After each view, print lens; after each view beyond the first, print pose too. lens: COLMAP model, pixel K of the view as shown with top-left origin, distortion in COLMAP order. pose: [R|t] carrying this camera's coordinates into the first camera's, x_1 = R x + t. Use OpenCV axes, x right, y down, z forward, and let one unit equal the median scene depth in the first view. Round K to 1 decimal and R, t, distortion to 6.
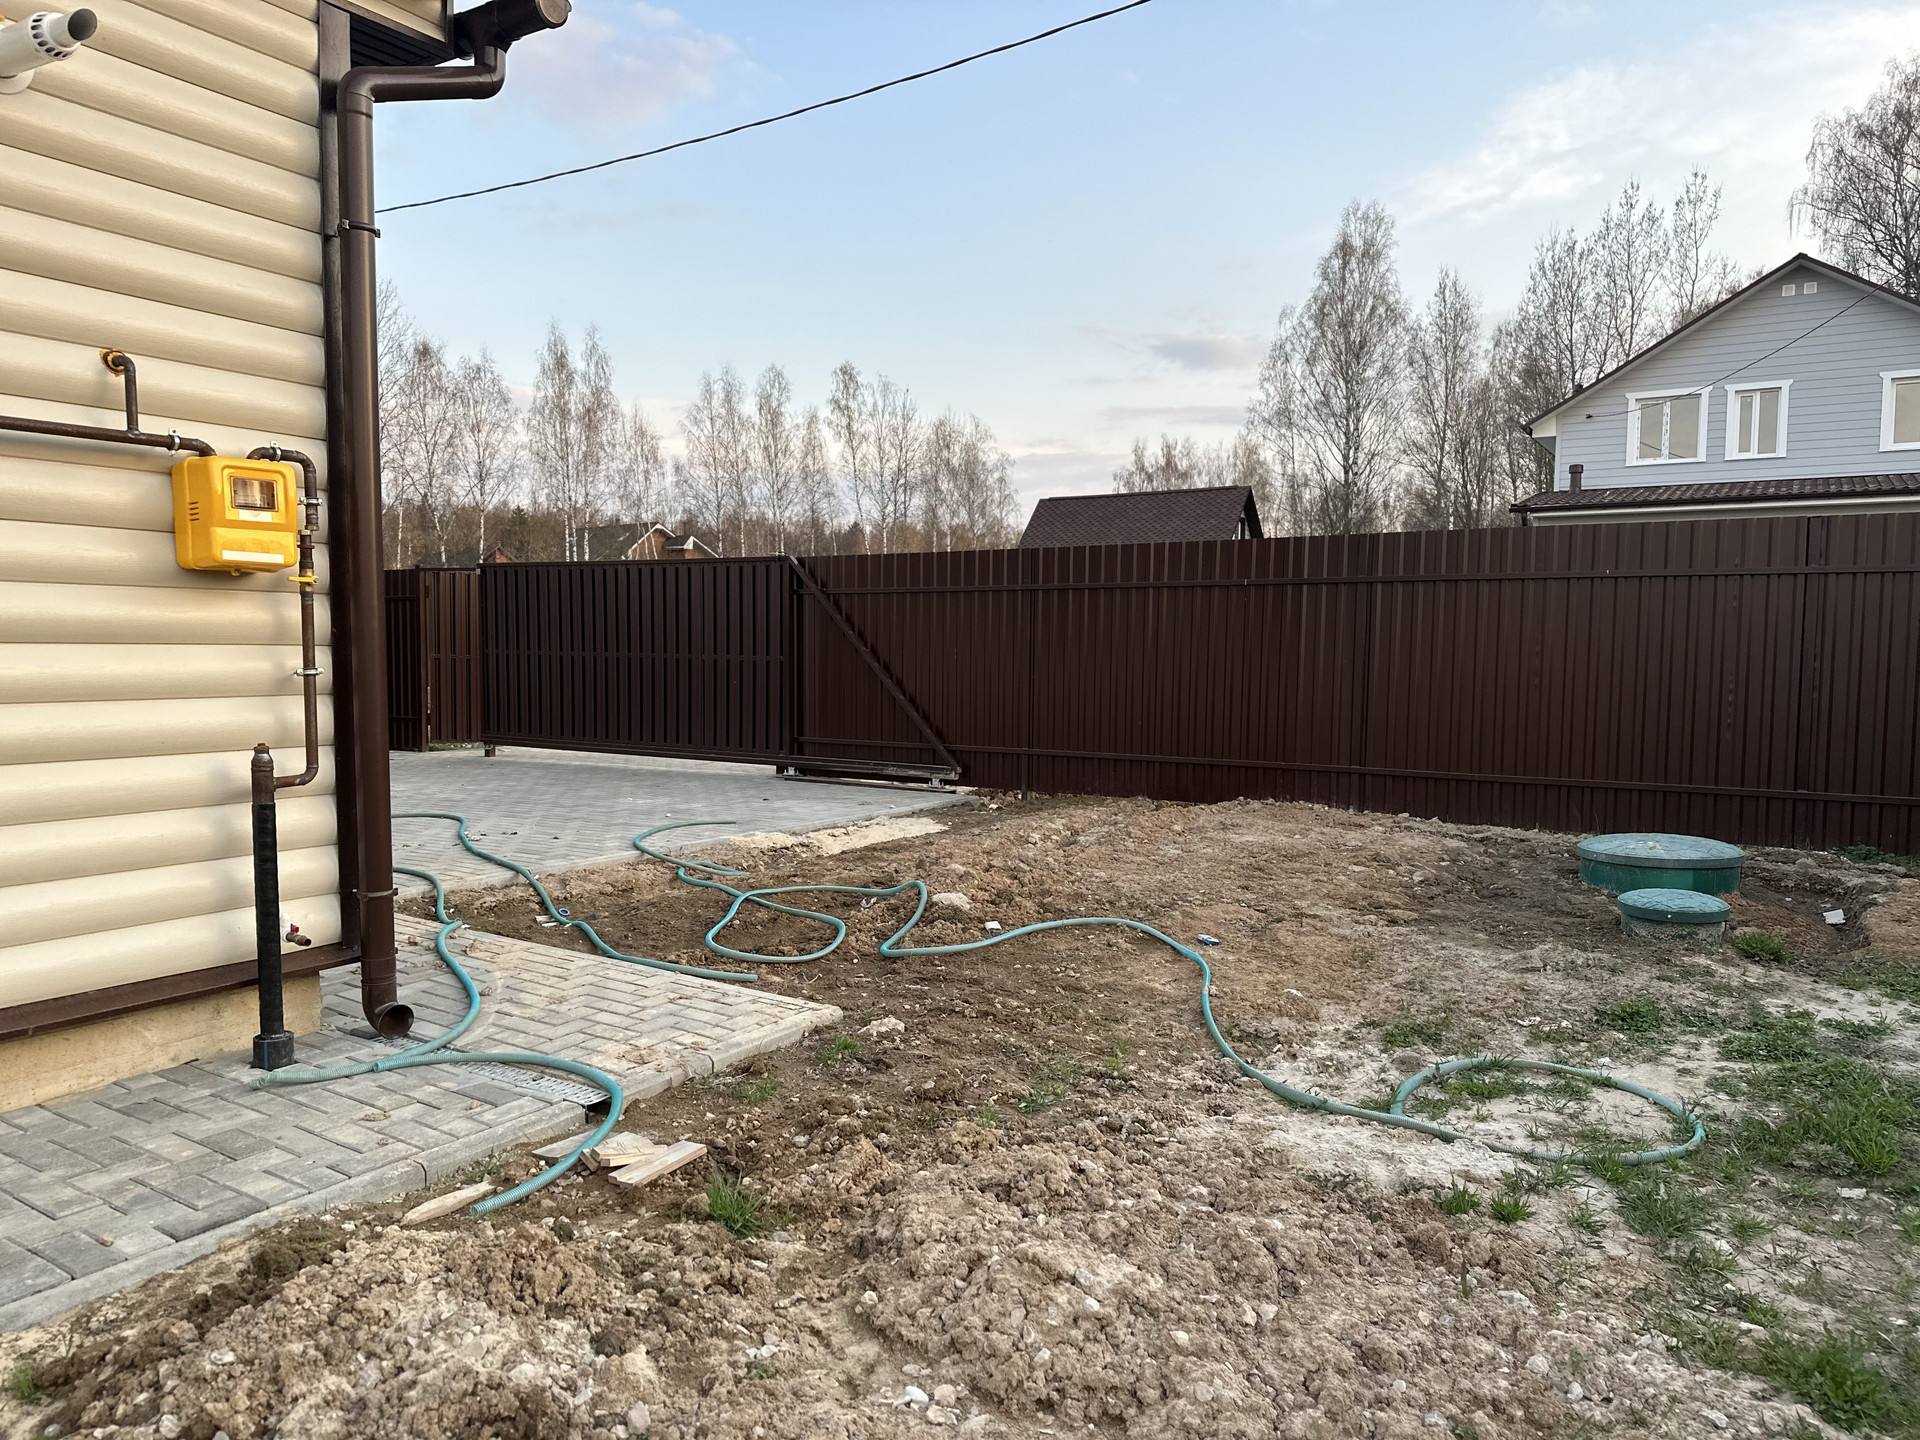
lens RADIAL K [[1337.5, 0, 960.2], [0, 1337.5, 733.1], [0, 0, 1]] dist [0.039243, -0.044093]
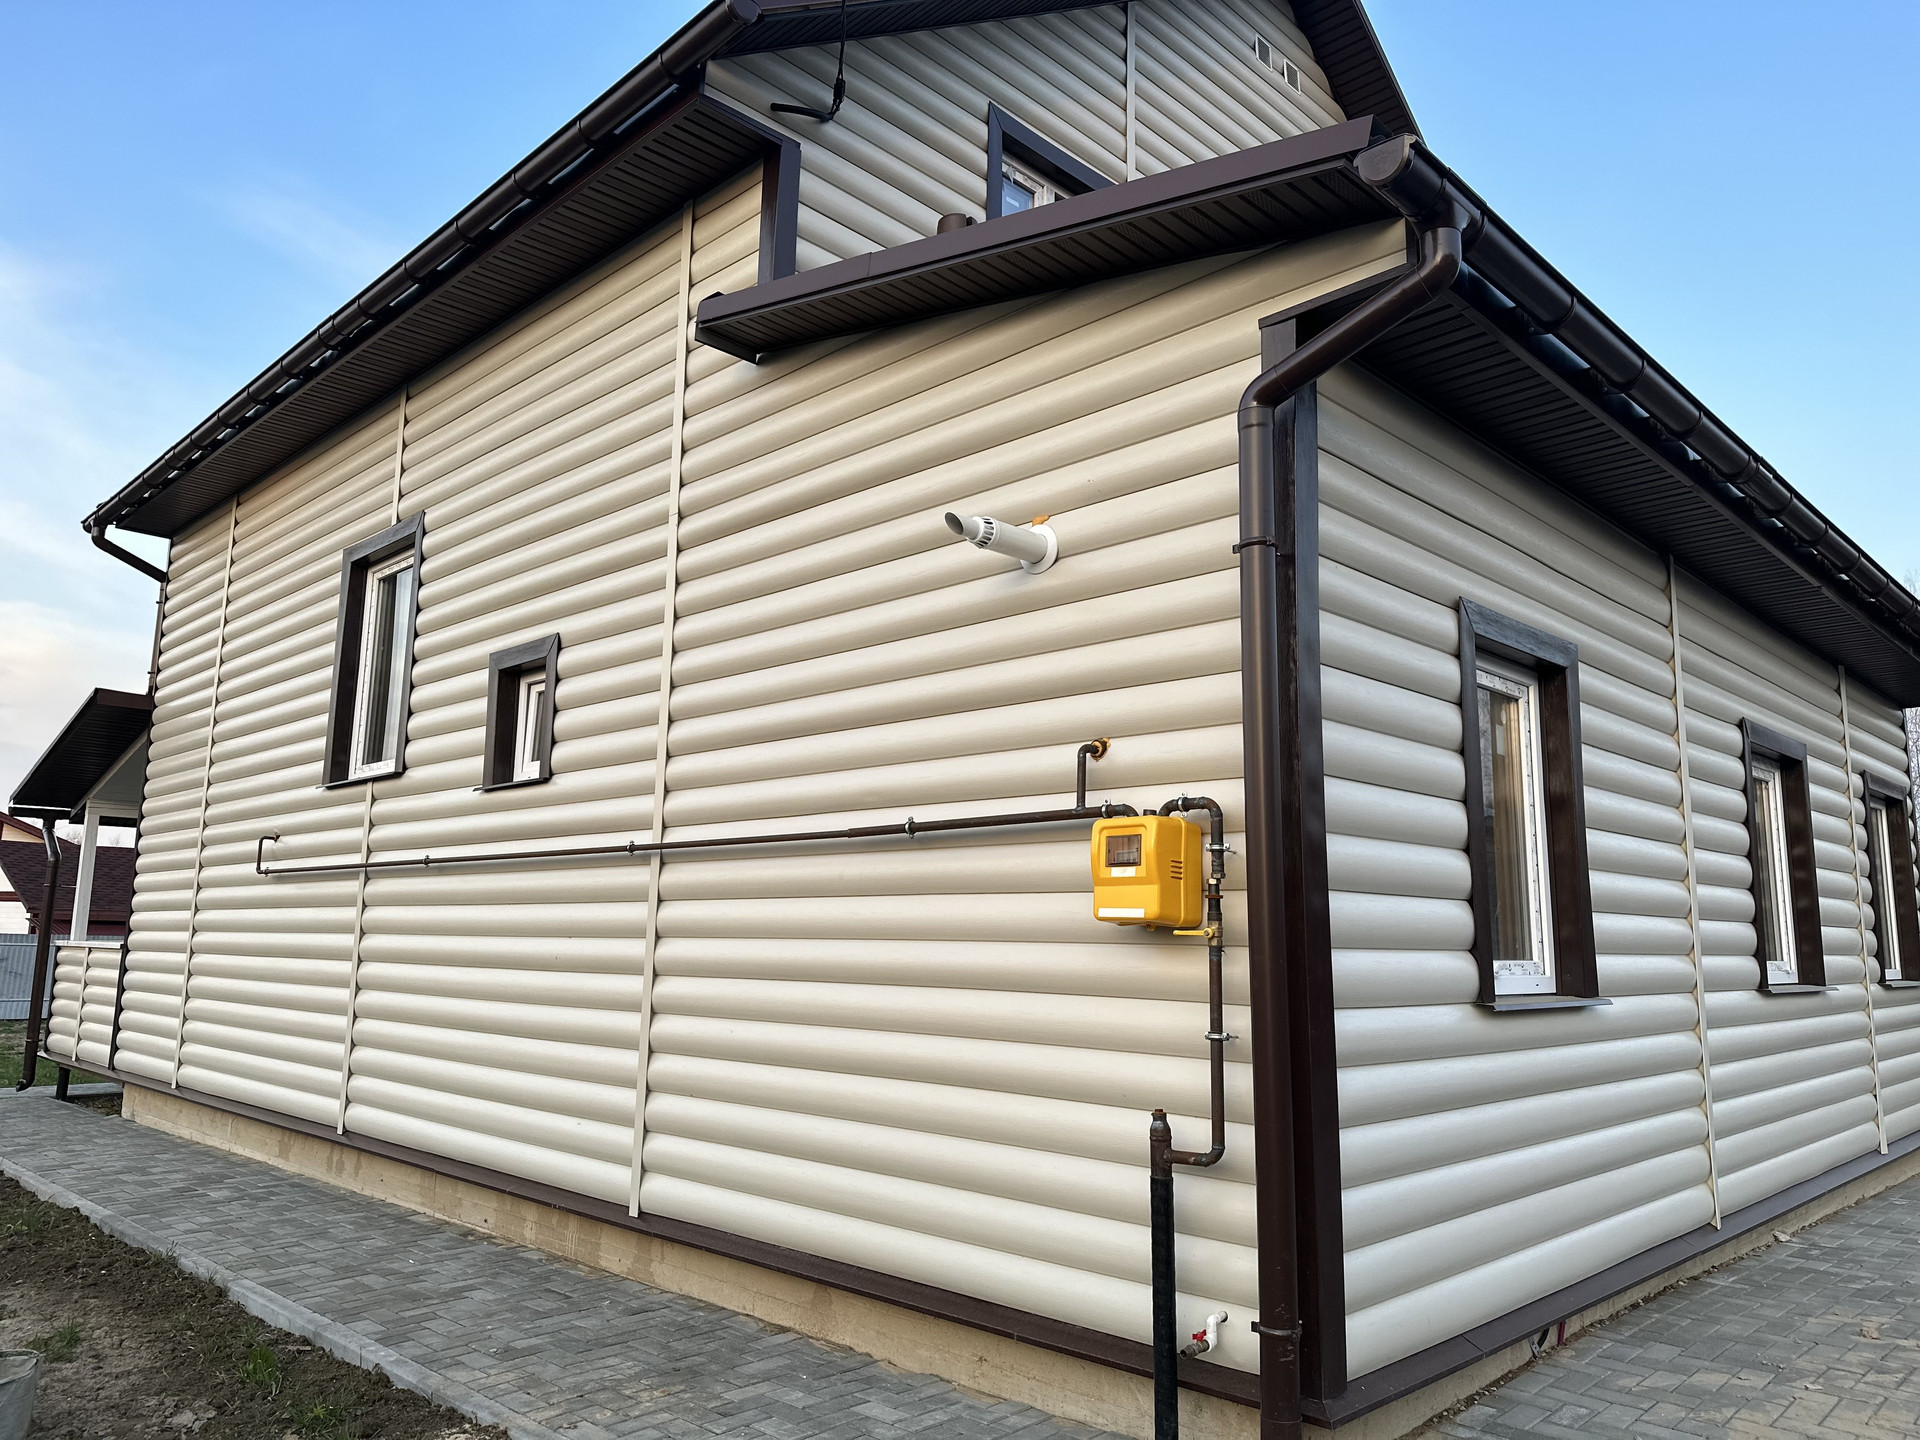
lens RADIAL K [[1337.5, 0, 948.7], [0, 1337.5, 708.2], [0, 0, 1]] dist [0.039243, -0.044093]
pose [[-0.194912, -0.179616, -0.964234, 0.469046], [-0.061540, 0.983392, -0.170745, -0.097337], [0.978888, 0.026059, -0.202728, 1.019947]]
